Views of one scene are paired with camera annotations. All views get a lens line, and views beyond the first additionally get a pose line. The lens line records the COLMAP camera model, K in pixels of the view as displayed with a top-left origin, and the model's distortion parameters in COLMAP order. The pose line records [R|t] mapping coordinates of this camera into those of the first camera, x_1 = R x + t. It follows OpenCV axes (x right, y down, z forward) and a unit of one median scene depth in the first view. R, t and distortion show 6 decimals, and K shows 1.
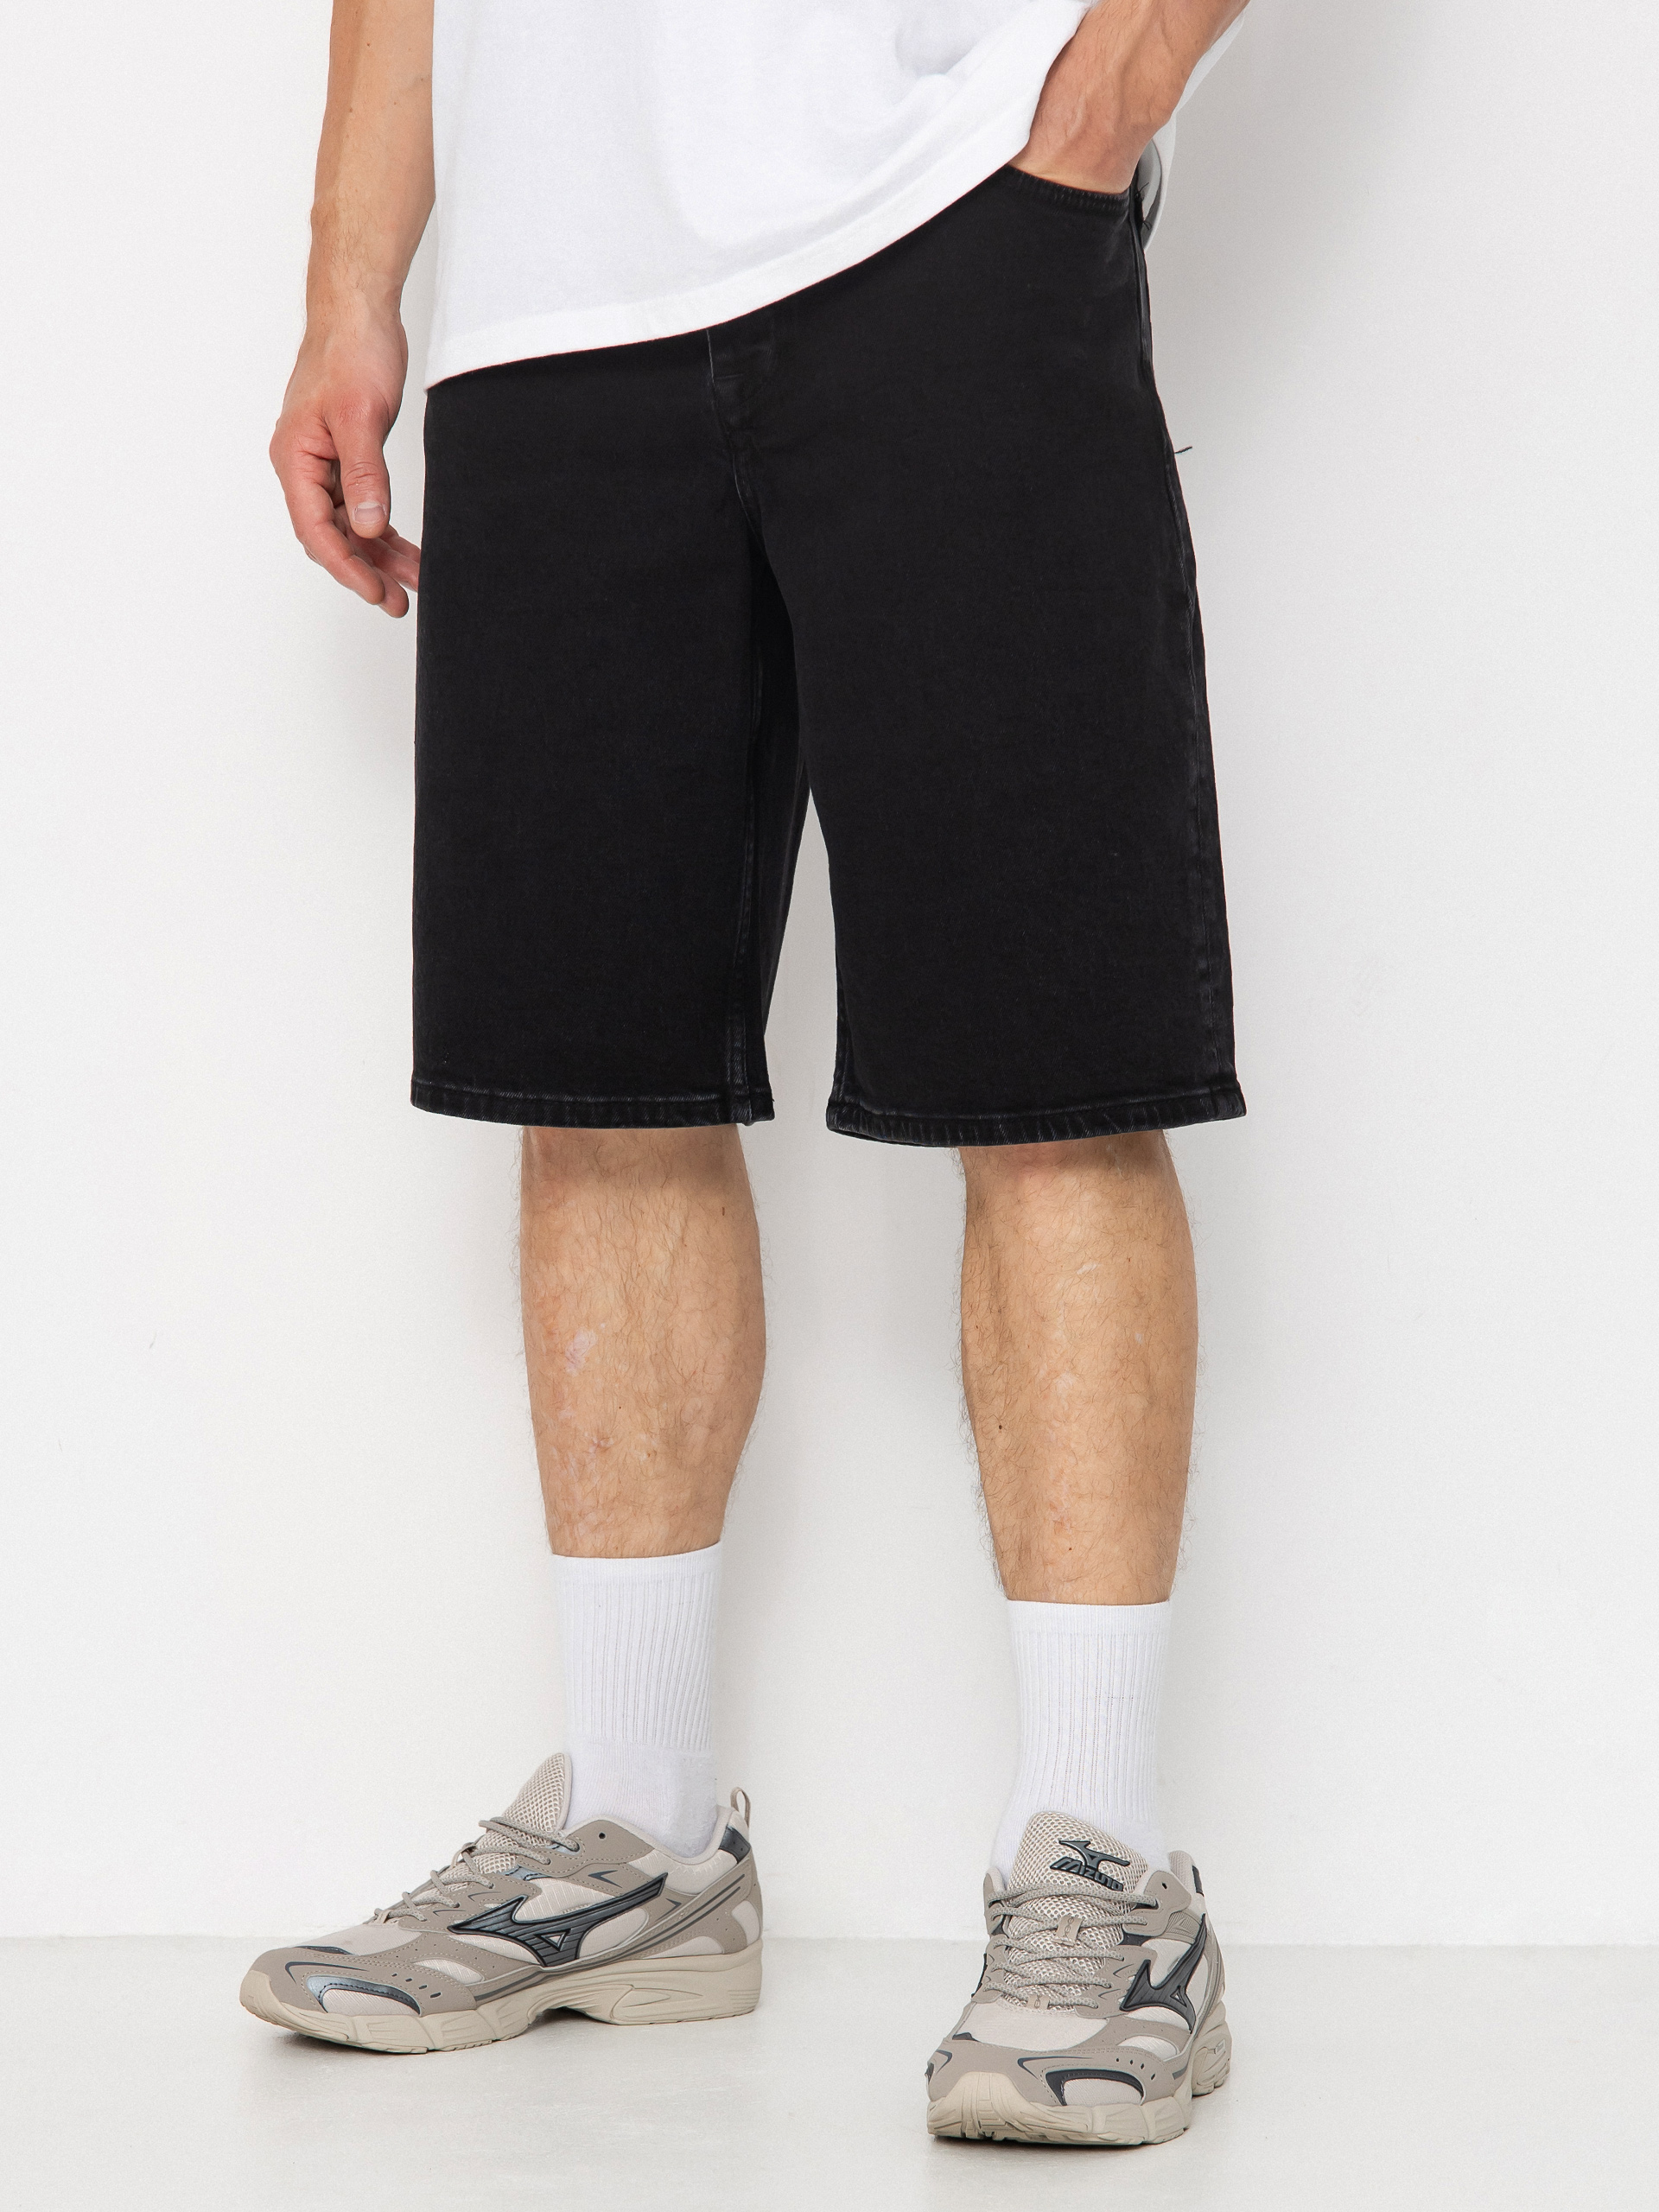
lens RADIAL K [[3943.4, 0, 829.5], [0, 3943.4, 1106.0], [0, 0, 1]] dist [0.020330, 0.026809]
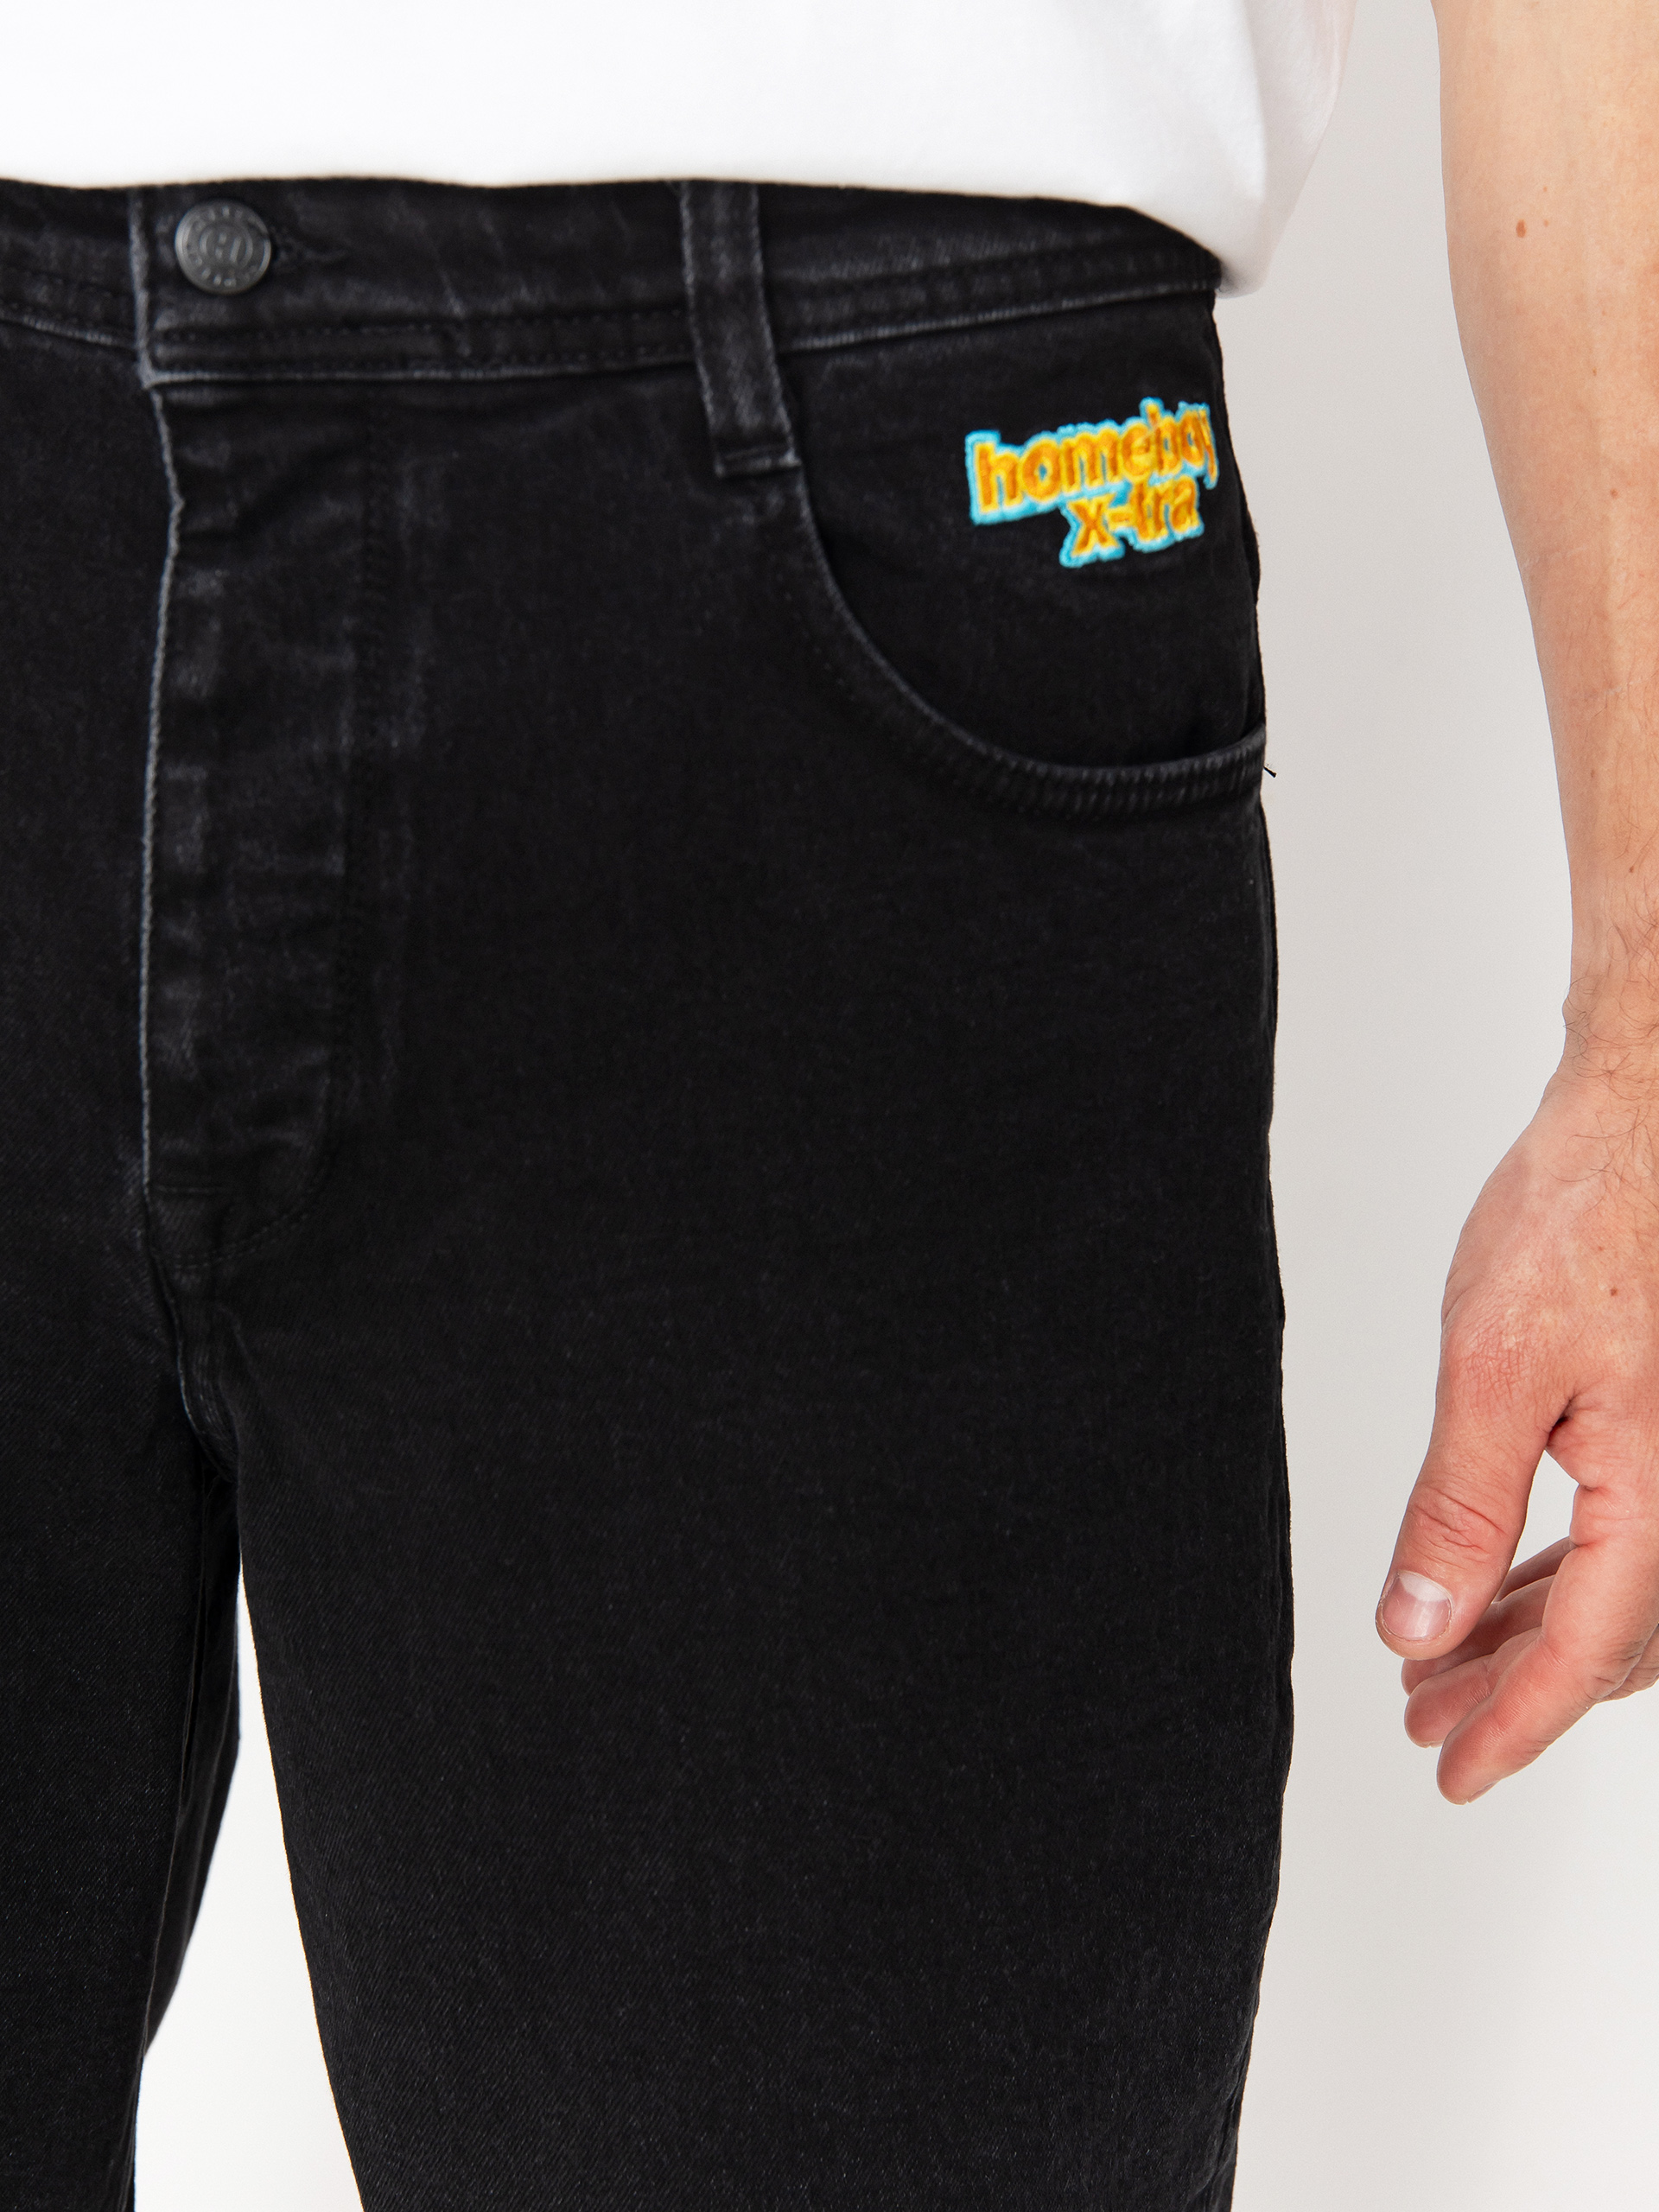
lens RADIAL K [[3478.0, 0, 829.5], [0, 3478.0, 1106.0], [0, 0, 1]] dist [-0.012175, -0.010679]
pose [[0.971566, 0.008622, 0.236611, -0.047715], [0.014639, 0.995237, -0.096376, -0.160825], [-0.236315, 0.097099, 0.966813, 0.643116]]
